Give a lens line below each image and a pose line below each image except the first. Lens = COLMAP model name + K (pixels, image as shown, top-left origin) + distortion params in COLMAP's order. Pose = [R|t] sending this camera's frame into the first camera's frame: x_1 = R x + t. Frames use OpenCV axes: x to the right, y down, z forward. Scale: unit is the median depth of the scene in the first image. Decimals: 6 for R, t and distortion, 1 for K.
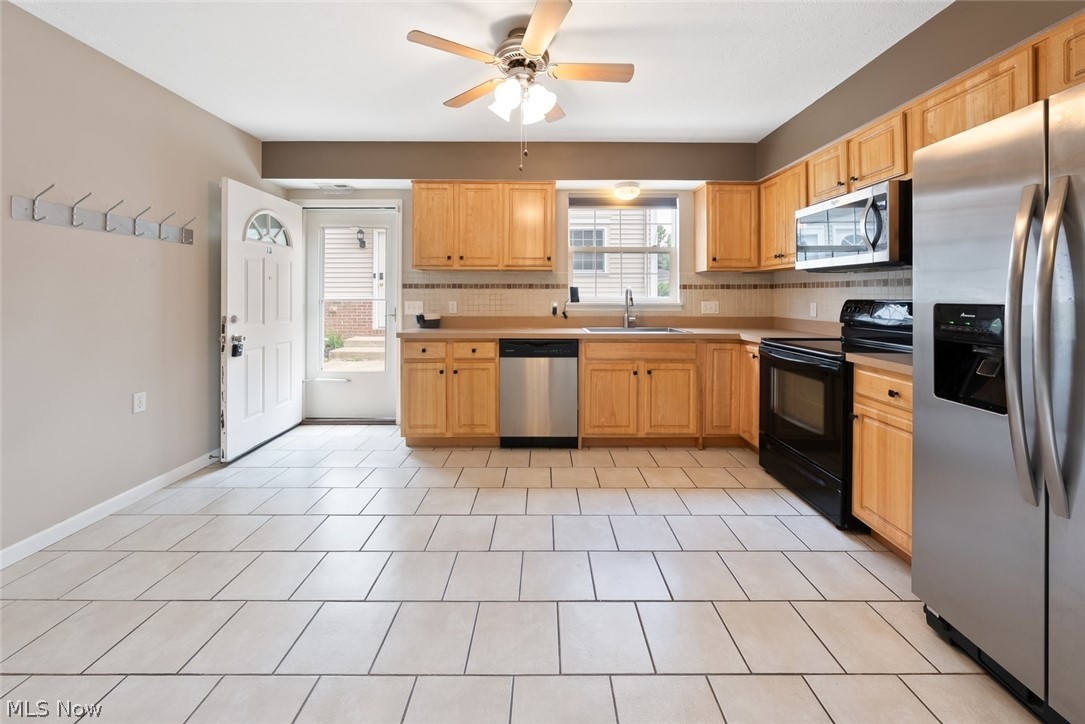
lens RADIAL K [[391.8, 0, 546.6], [0, 391.8, 294.4], [0, 0, 1]] dist [-0.001840, -0.000135]
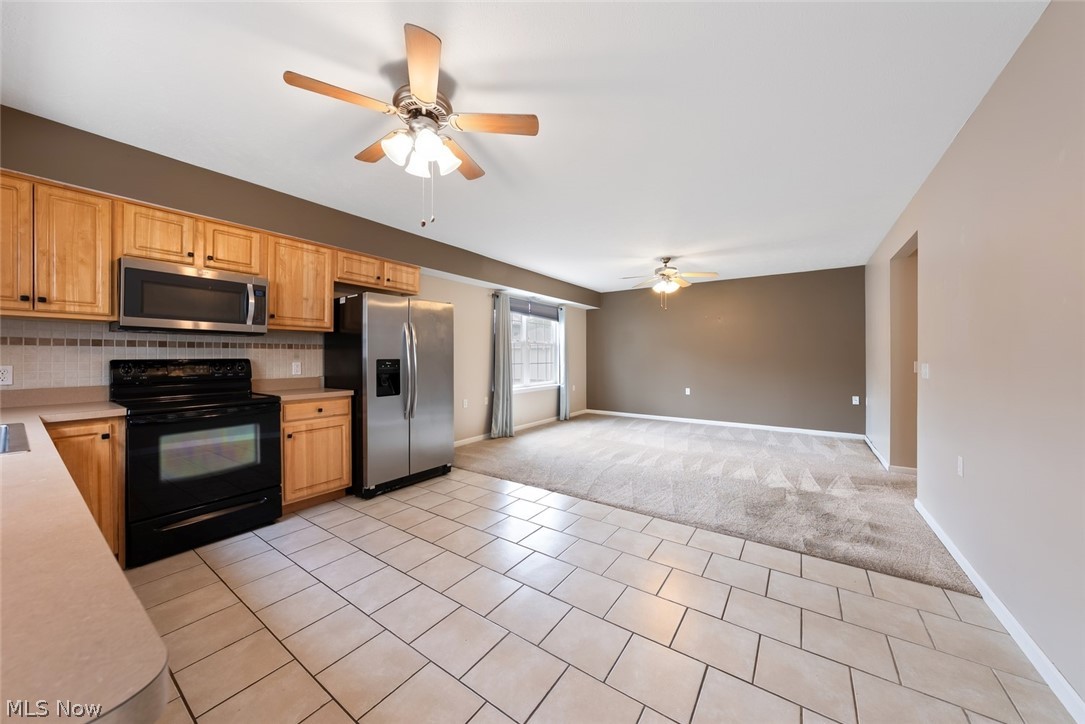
lens RADIAL K [[372.9, 0, 545.0], [0, 372.9, 355.9], [0, 0, 1]] dist [-0.004609, 0.000148]
pose [[-0.820497, -0.002236, 0.571647, -0.485676], [-0.003767, 0.999992, -0.001495, 0.001039], [-0.571639, -0.003381, -0.820498, 0.928586]]
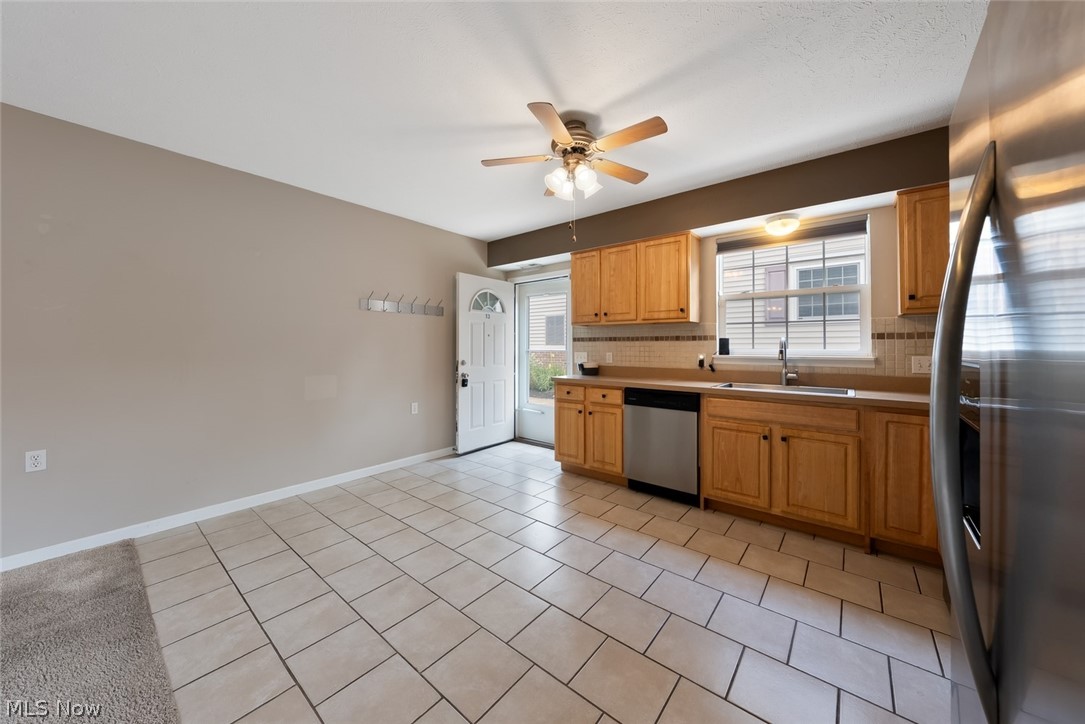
lens RADIAL K [[379.0, 0, 549.3], [0, 379.0, 342.6], [0, 0, 1]] dist [-0.002854, -0.000103]
pose [[0.774373, -0.007184, -0.632689, 0.349370], [0.001744, 0.999956, -0.009220, -0.001398], [0.632727, 0.006036, 0.774351, 0.045891]]
